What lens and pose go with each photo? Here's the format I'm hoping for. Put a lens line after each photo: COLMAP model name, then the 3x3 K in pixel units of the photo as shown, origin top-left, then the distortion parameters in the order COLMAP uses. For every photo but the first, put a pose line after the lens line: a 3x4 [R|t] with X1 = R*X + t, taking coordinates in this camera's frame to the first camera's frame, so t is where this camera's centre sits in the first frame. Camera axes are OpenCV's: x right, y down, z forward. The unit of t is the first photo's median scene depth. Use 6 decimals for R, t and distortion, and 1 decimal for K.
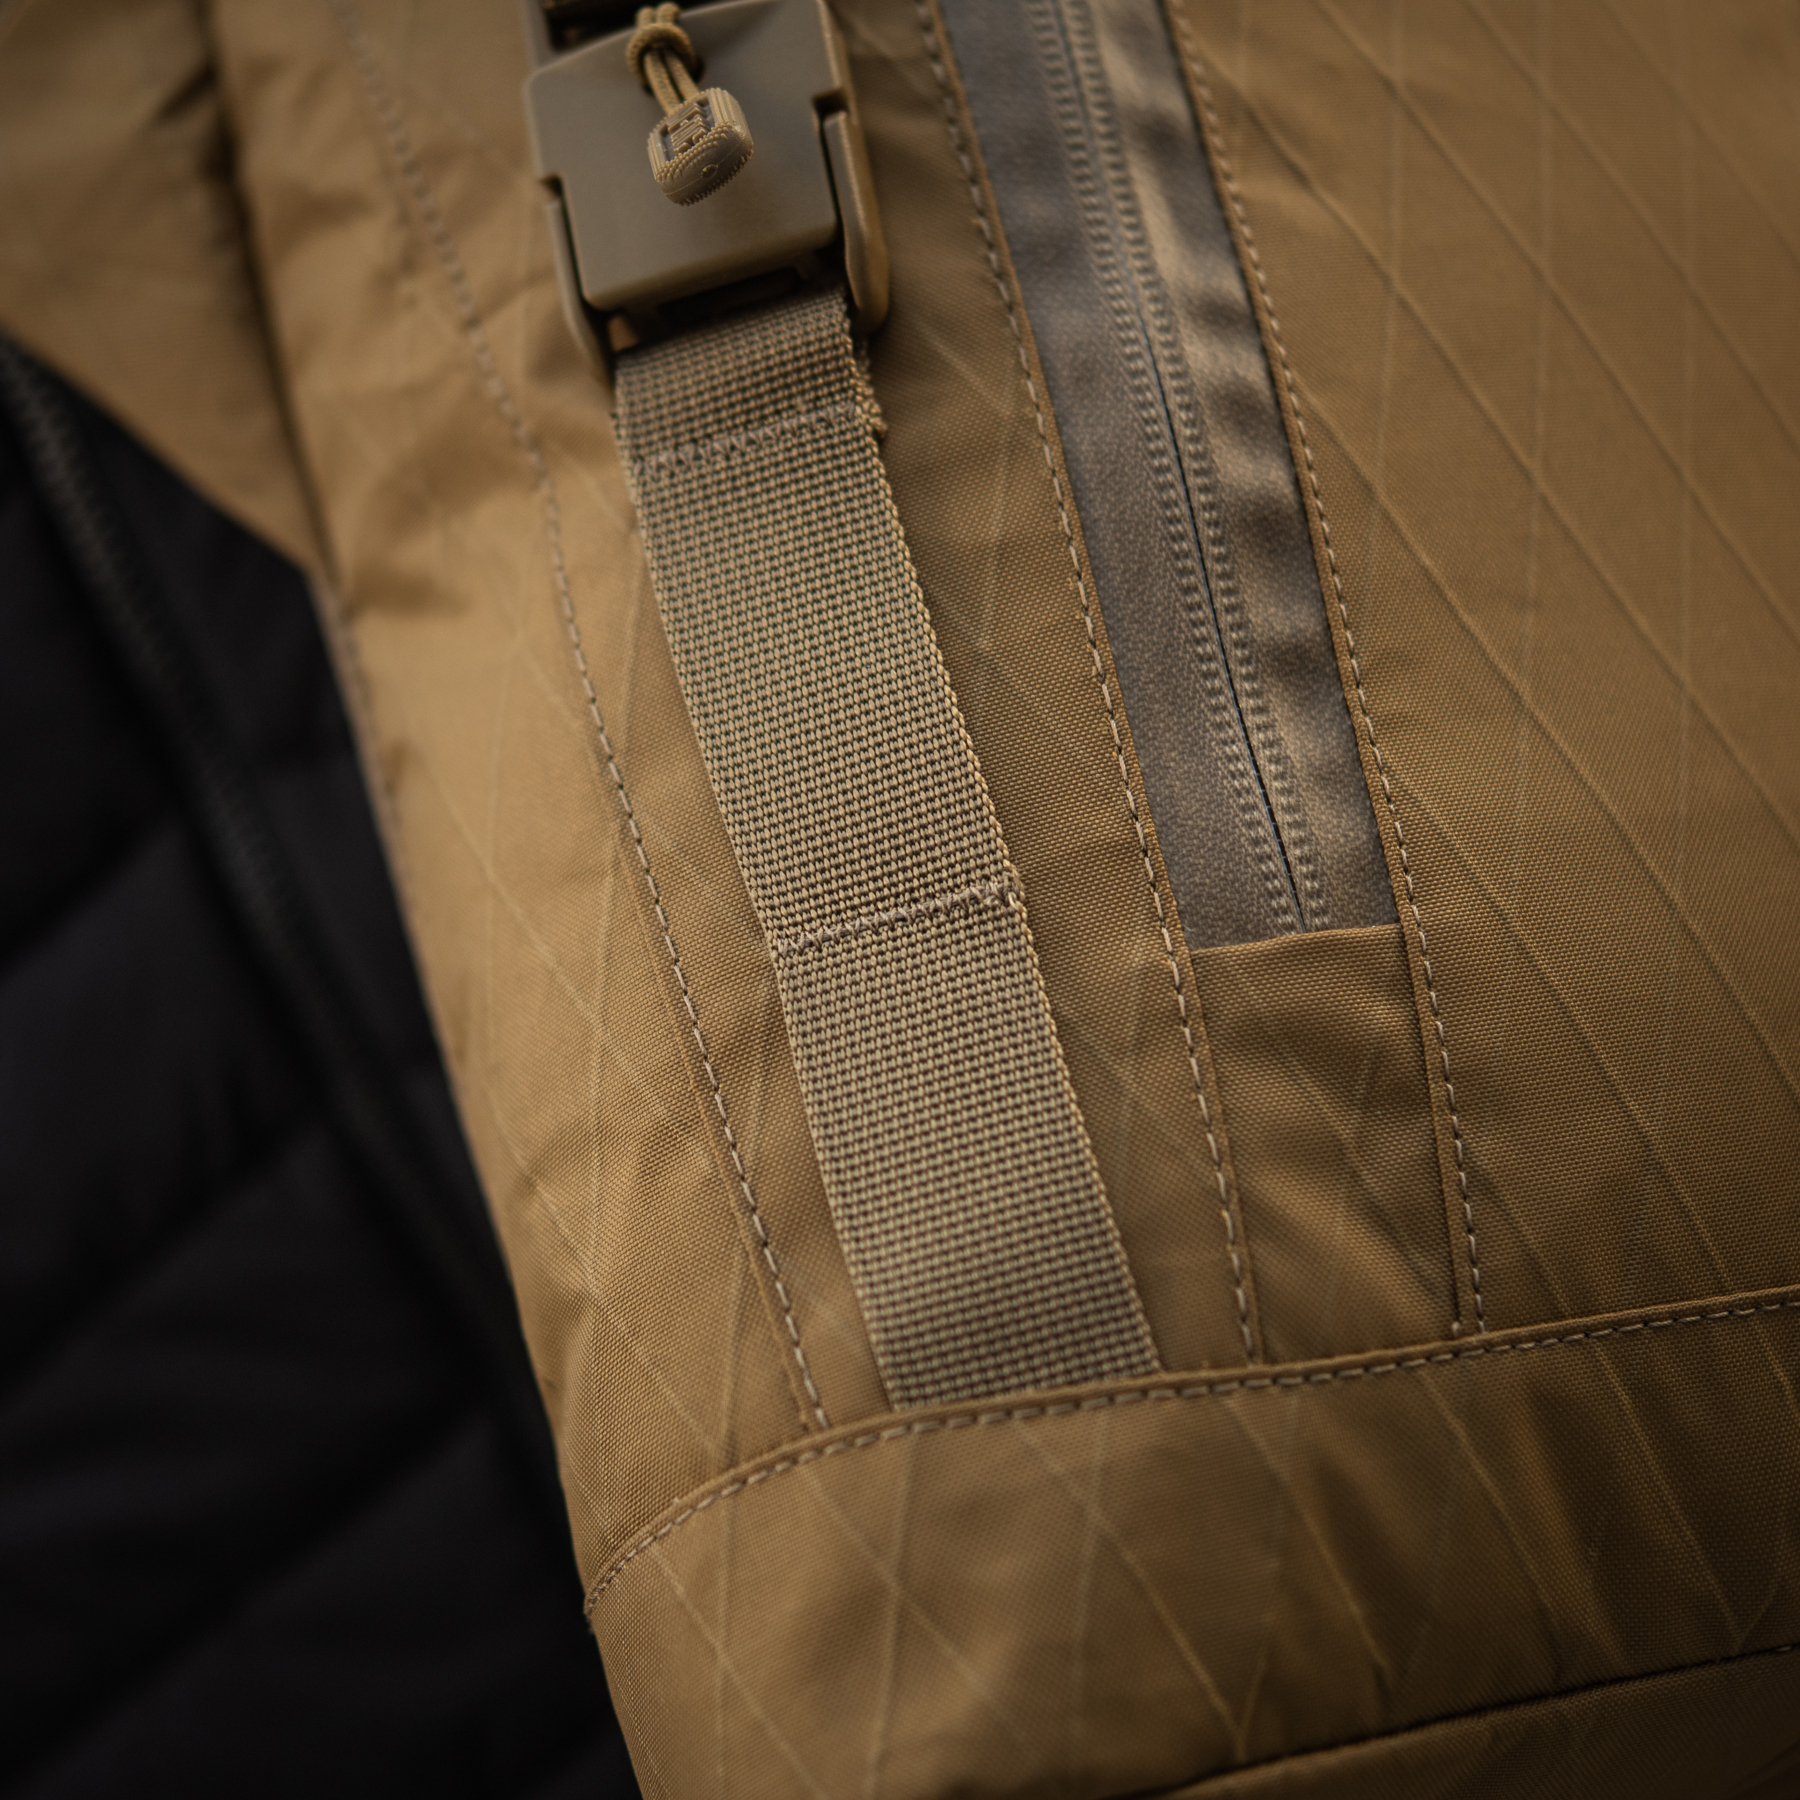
lens RADIAL K [[5306.1, 0, 905.5], [0, 5306.1, 911.6], [0, 0, 1]] dist [0.020229, 0.000000]
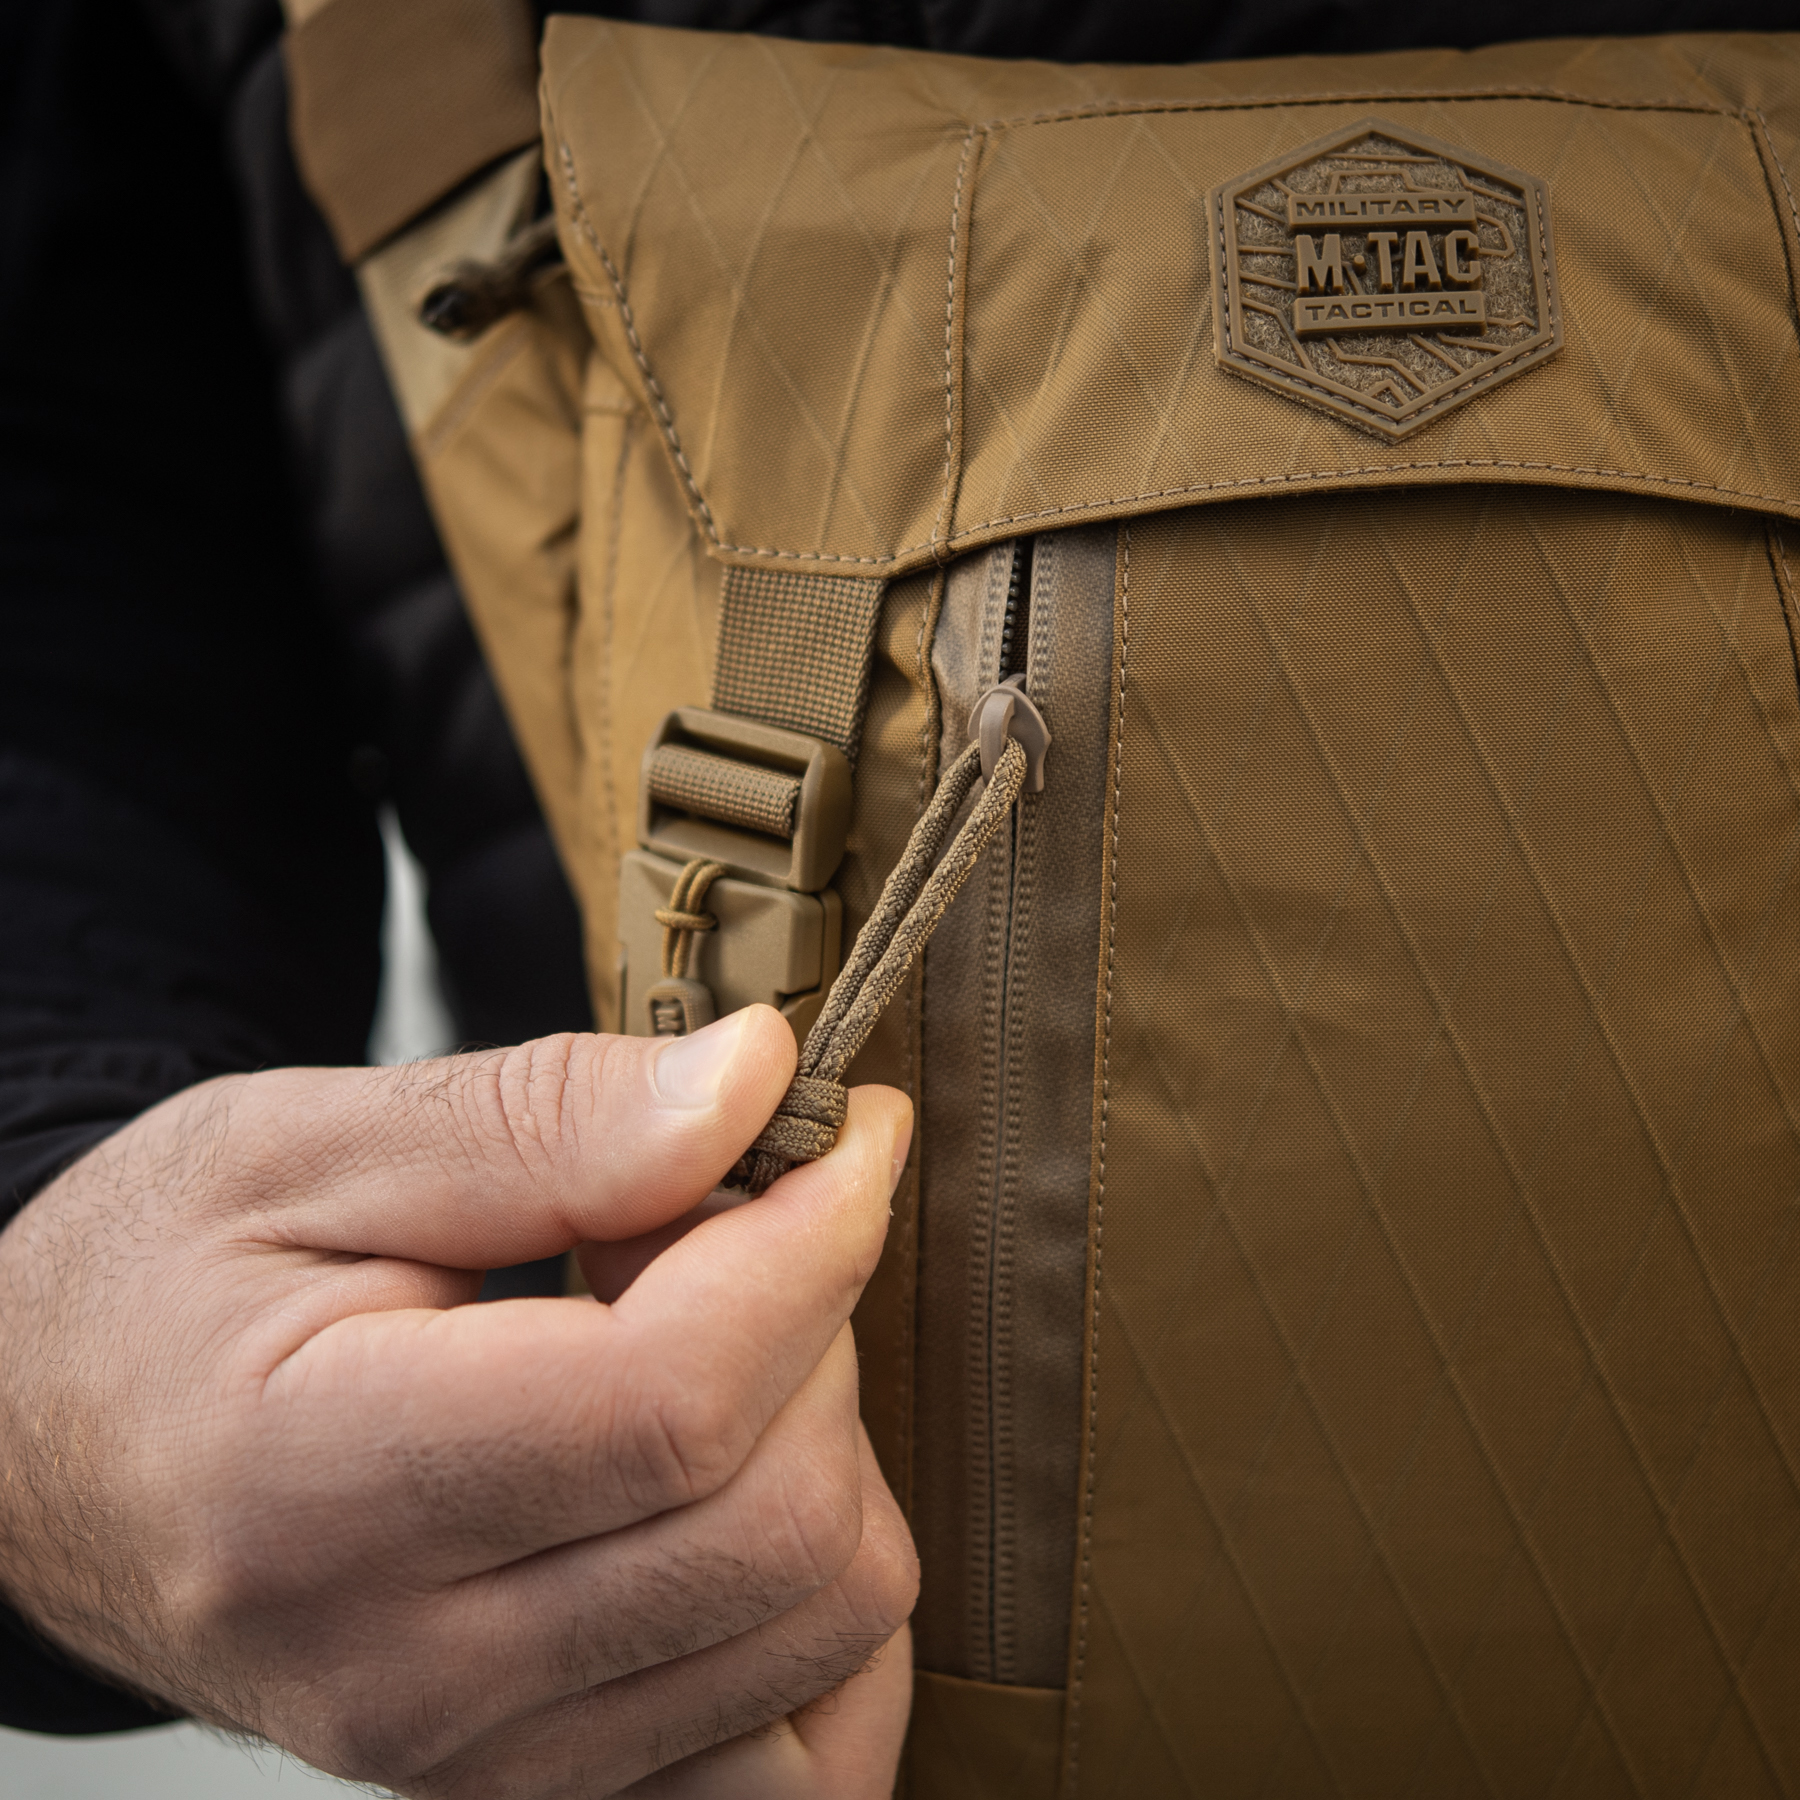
lens RADIAL K [[5306.1, 0, 900.8], [0, 5306.1, 914.1], [0, 0, 1]] dist [0.020229, 0.000000]
pose [[0.869958, 0.342458, -0.354818, 0.467811], [-0.043721, 0.770259, 0.636231, -1.009146], [0.491184, -0.537981, 0.685065, 0.147935]]
